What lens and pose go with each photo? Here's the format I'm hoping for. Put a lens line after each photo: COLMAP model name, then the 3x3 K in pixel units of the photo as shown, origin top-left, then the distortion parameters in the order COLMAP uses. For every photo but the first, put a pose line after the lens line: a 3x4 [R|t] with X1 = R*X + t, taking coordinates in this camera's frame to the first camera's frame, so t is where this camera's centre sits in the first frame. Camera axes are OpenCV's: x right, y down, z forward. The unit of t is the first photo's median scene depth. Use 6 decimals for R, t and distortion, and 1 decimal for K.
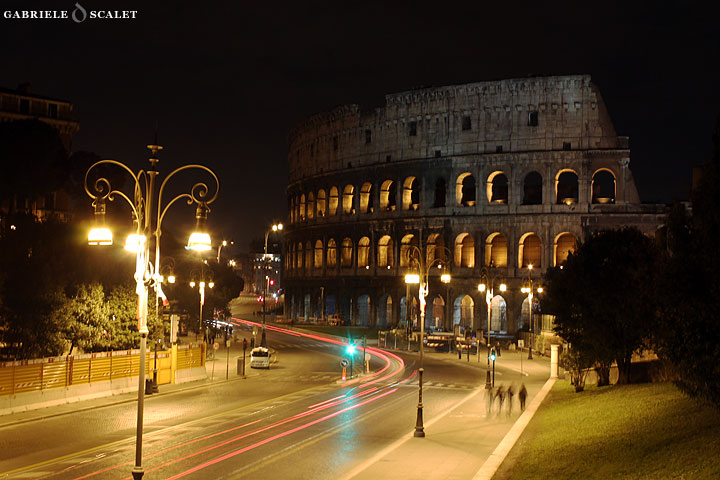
lens RADIAL K [[876.3, 0, 360.0], [0, 876.3, 240.0], [0, 0, 1]] dist [-0.007289, -0.003957]
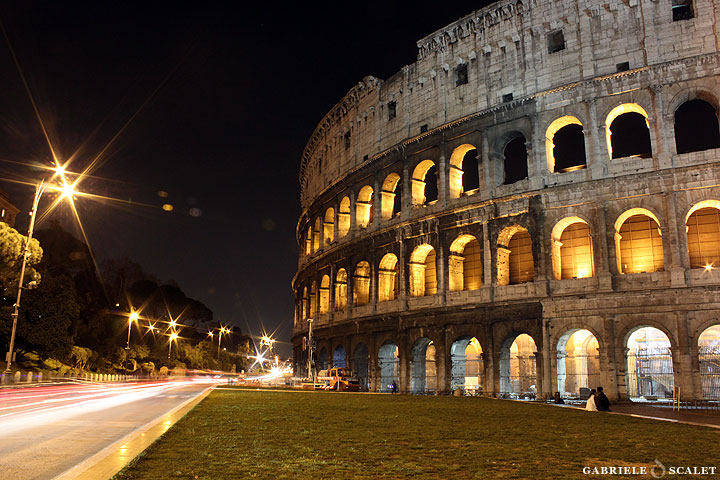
lens RADIAL K [[597.1, 0, 360.0], [0, 597.1, 240.0], [0, 0, 1]] dist [-0.169875, 0.155104]
pose [[0.999191, -0.008742, -0.039255, 0.001824], [0.001944, 0.985448, -0.169967, 0.067361], [0.040170, 0.169753, 0.984668, 0.621979]]
